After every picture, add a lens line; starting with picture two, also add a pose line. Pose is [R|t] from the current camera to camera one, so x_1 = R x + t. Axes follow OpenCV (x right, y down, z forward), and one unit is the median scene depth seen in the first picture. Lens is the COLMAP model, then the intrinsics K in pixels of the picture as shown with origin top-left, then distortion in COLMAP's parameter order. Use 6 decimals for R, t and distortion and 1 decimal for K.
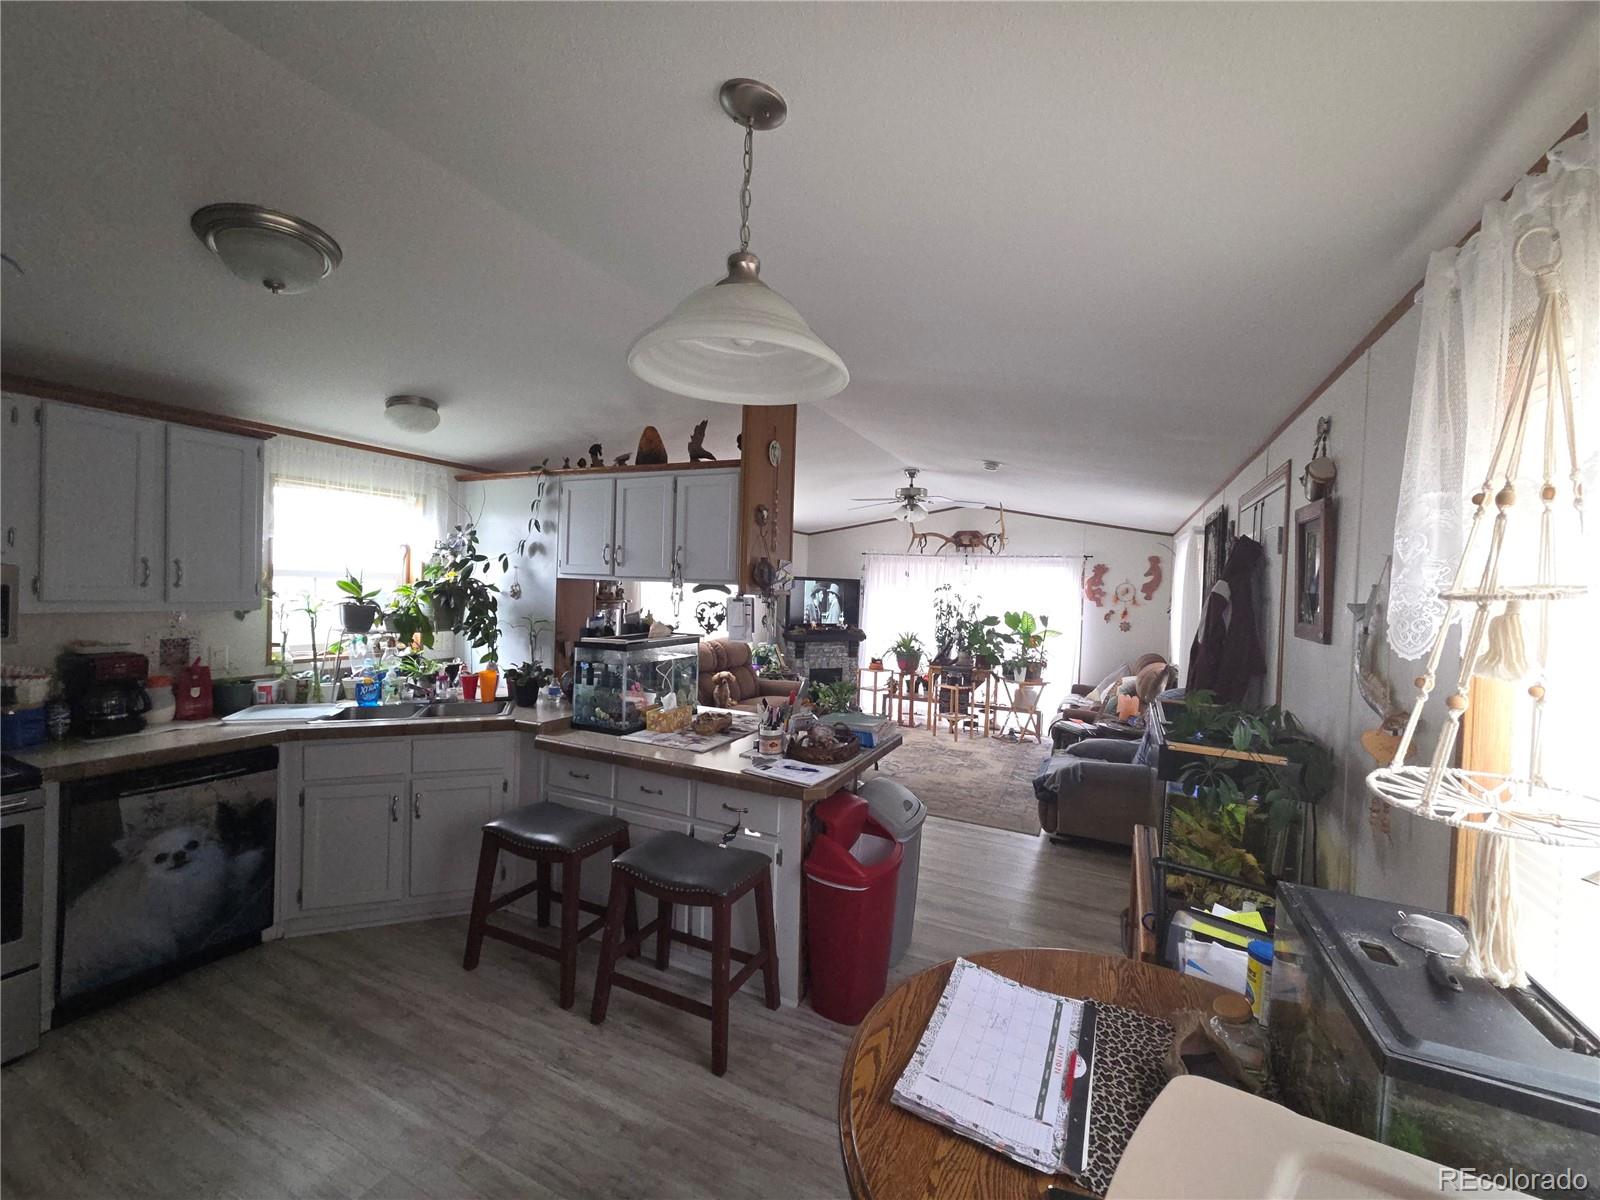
lens RADIAL K [[640.7, 0, 797.5], [0, 640.7, 597.8], [0, 0, 1]] dist [-0.000852, 0.000099]
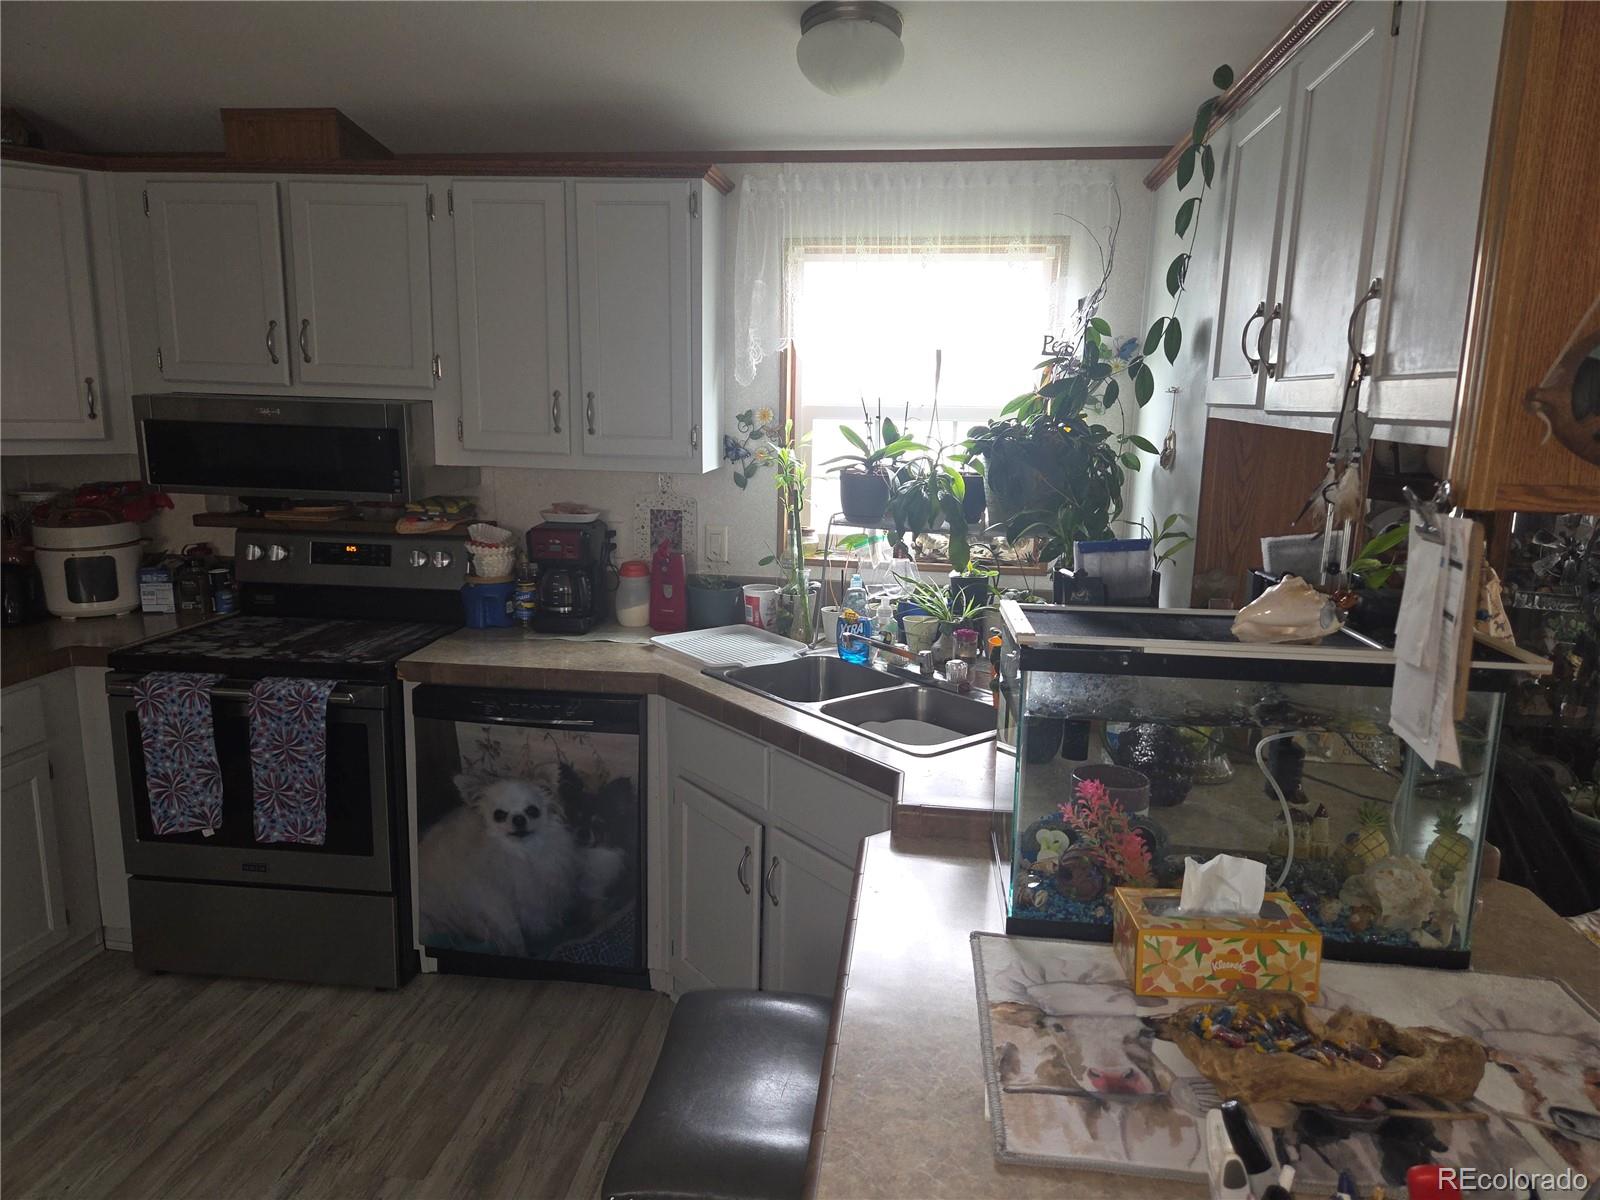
lens RADIAL K [[1068.8, 0, 804.6], [0, 1068.8, 592.7], [0, 0, 1]] dist [0.065023, -0.045252]
pose [[0.322385, 0.150866, -0.934509, 0.188715], [-0.029074, 0.988330, 0.149525, -0.027561], [0.946162, -0.021034, 0.323009, 0.873020]]
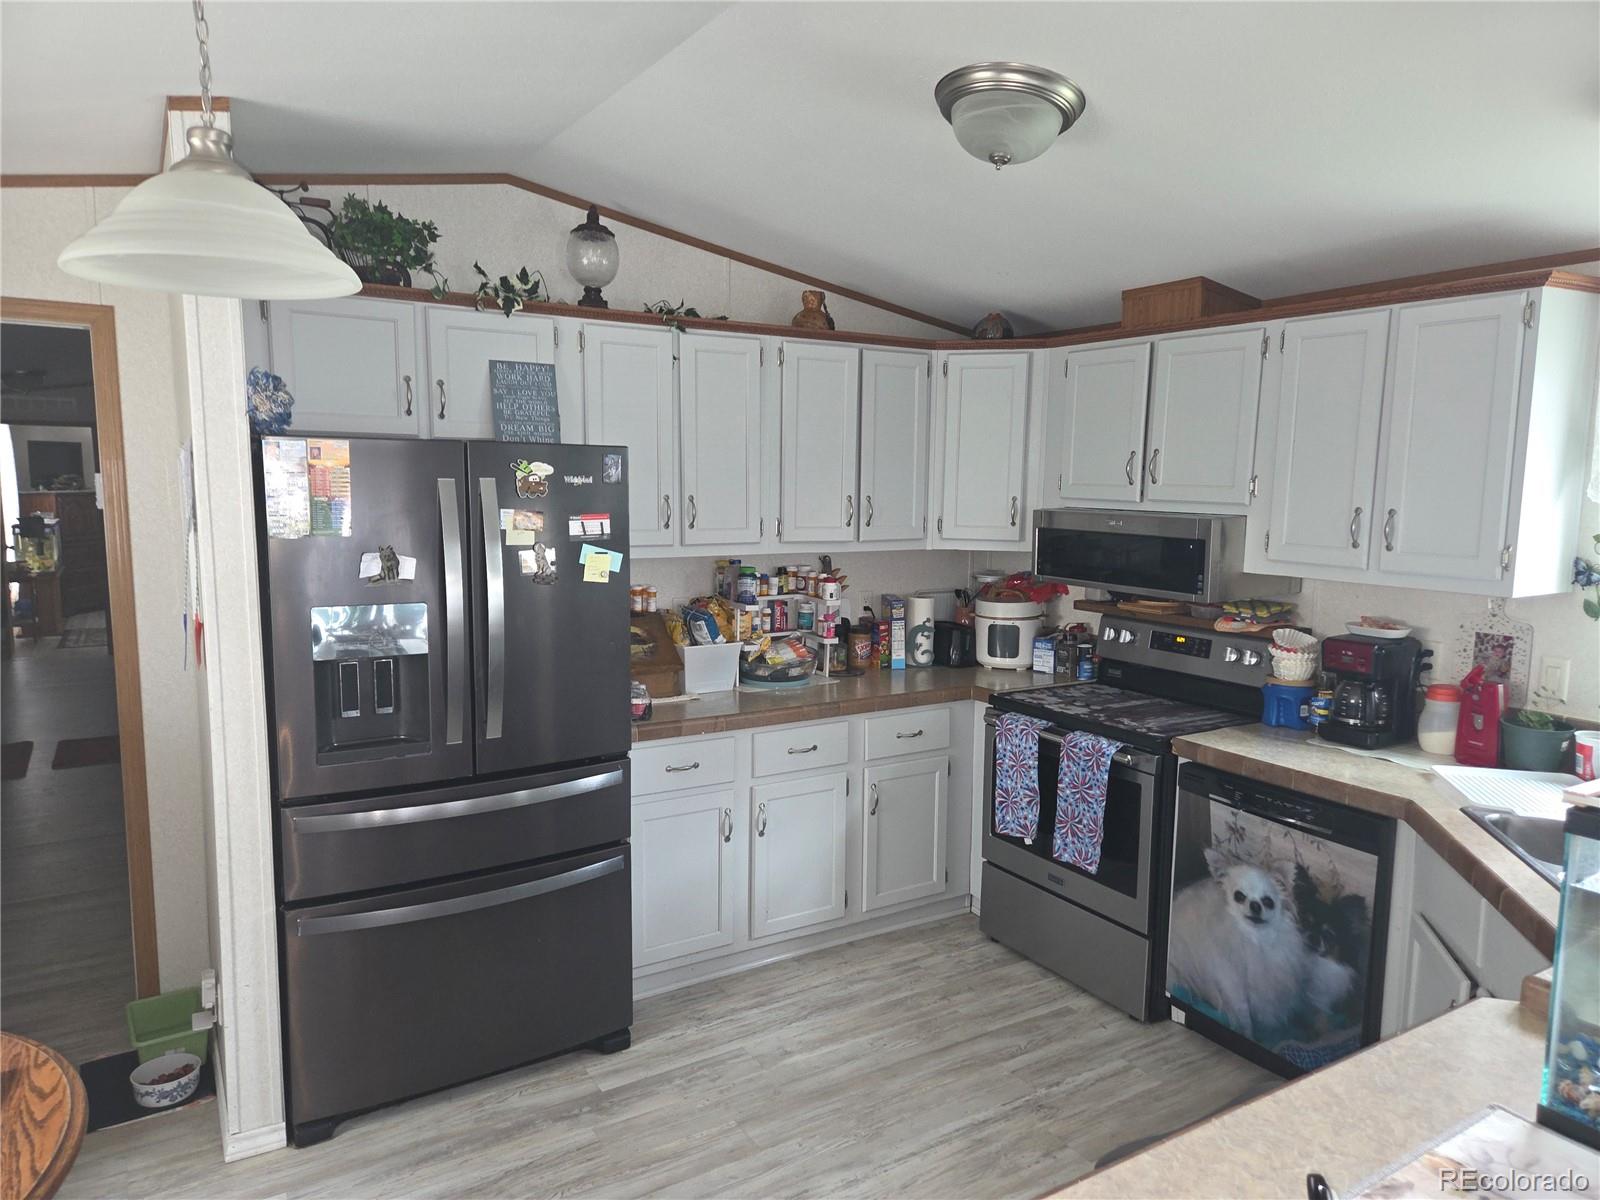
lens RADIAL K [[1068.8, 0, 803.9], [0, 1068.8, 608.1], [0, 0, 1]] dist [0.065023, -0.045252]
pose [[-0.536519, 0.067312, -0.841199, 0.338196], [-0.047820, 0.992787, 0.109941, -0.054040], [0.842532, 0.099212, -0.529431, 1.129190]]
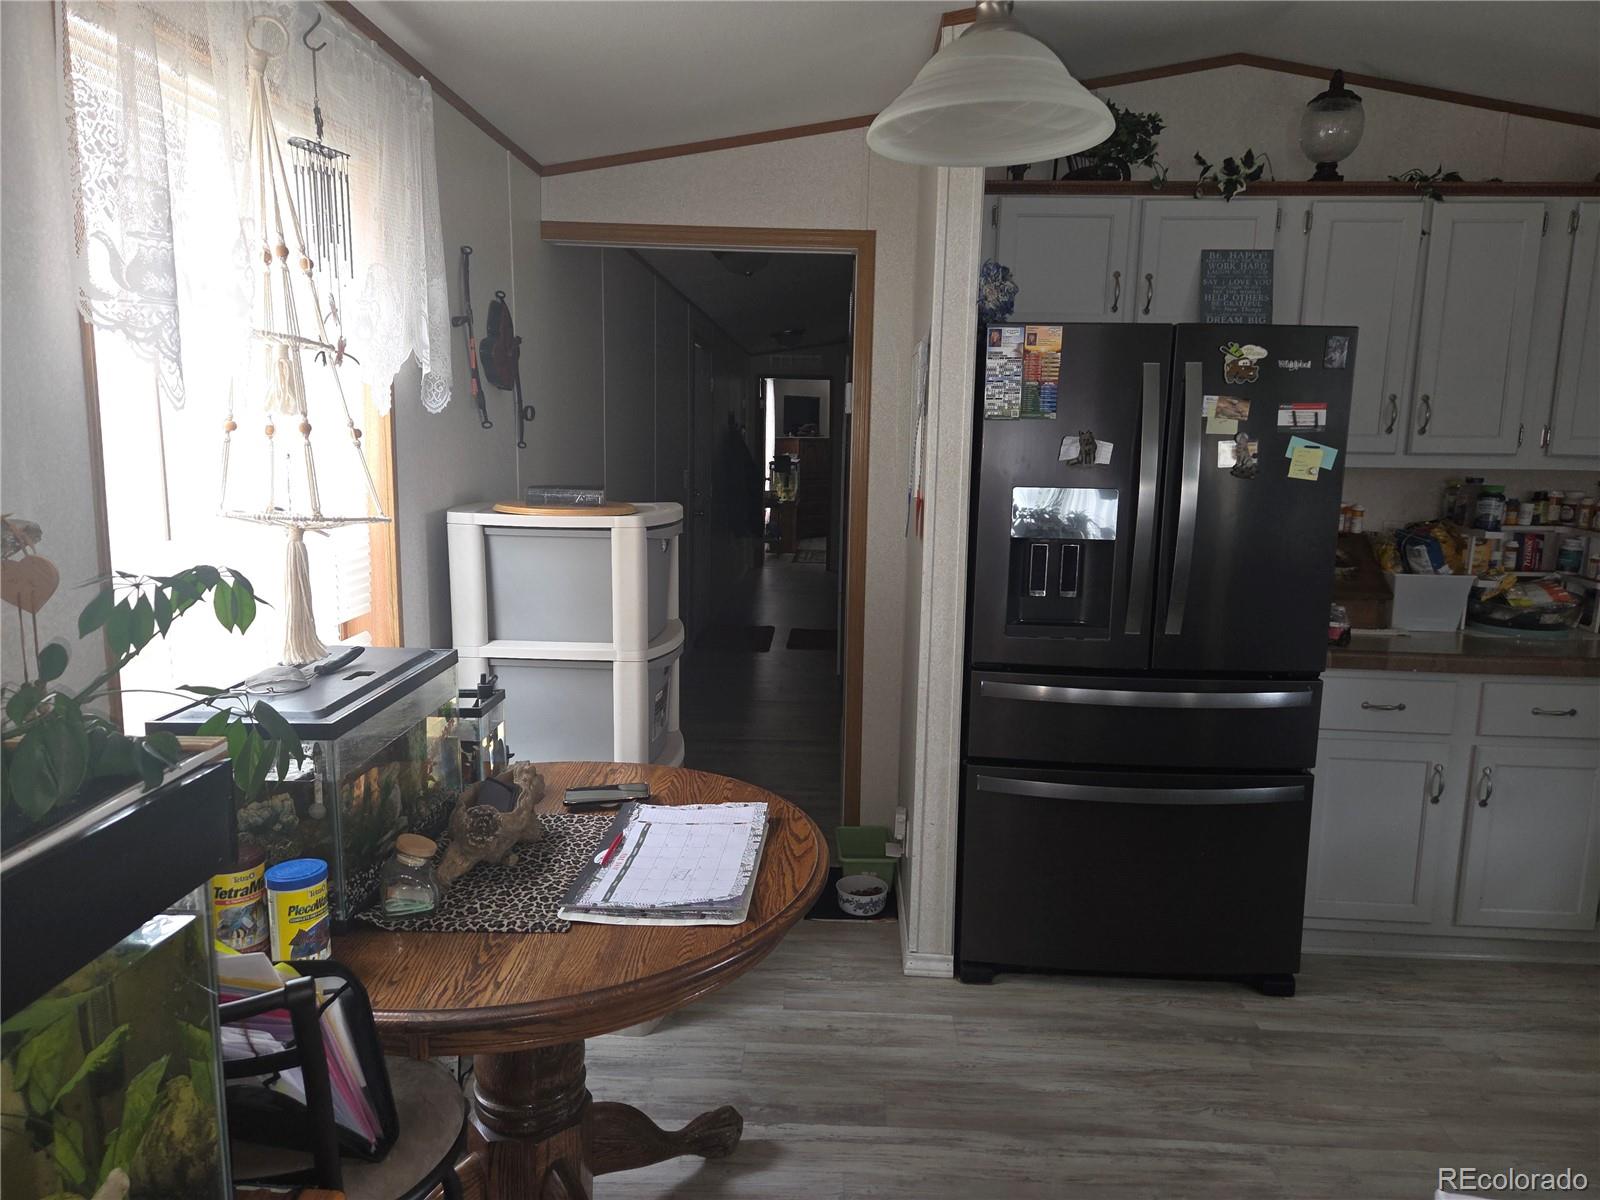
lens RADIAL K [[1068.8, 0, 801.0], [0, 1068.8, 588.6], [0, 0, 1]] dist [0.065023, -0.045252]
pose [[-0.915739, 0.012958, -0.401565, 0.354503], [-0.056509, 0.985390, 0.160662, 0.002043], [0.397780, 0.169817, -0.901628, 1.108384]]
